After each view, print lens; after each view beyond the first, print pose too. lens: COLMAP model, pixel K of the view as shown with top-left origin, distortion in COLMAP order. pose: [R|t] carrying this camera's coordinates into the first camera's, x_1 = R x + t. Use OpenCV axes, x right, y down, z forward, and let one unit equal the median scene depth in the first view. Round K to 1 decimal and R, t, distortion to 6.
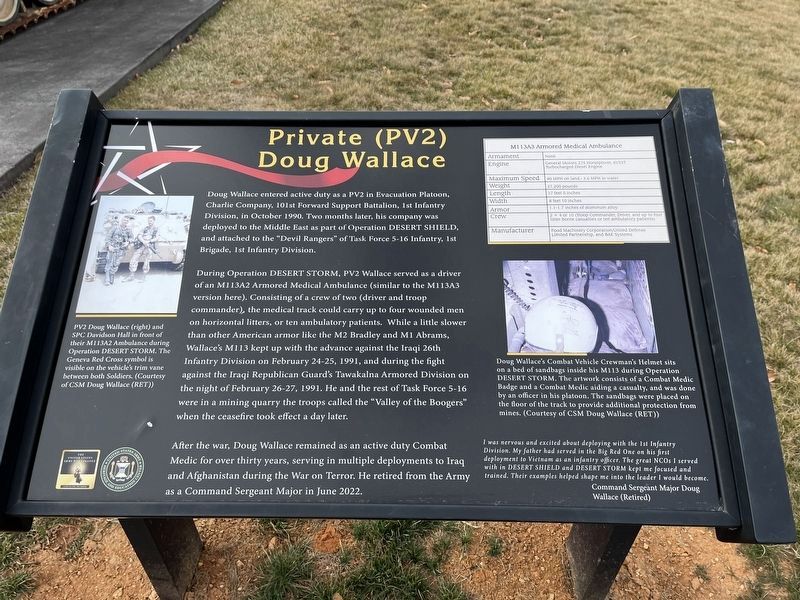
lens RADIAL K [[600.4, 0, 400.0], [0, 600.4, 300.0], [0, 0, 1]] dist [0.066041, -0.097112]
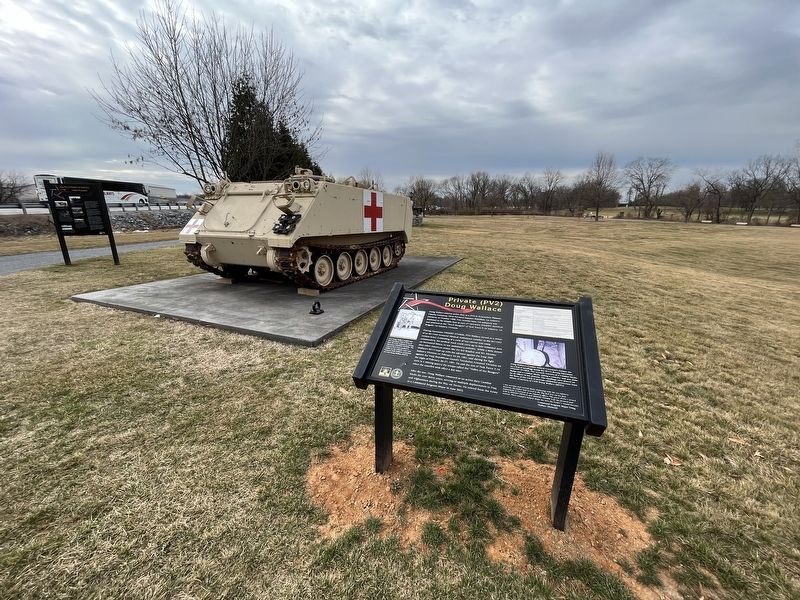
lens RADIAL K [[342.7, 0, 401.7], [0, 342.7, 311.0], [0, 0, 1]] dist [-0.000551, -0.000117]
pose [[0.953337, 0.093201, -0.287163, 0.096291], [-0.198356, 0.910421, -0.363028, 0.568651], [0.227604, 0.403048, 0.886424, -0.784193]]
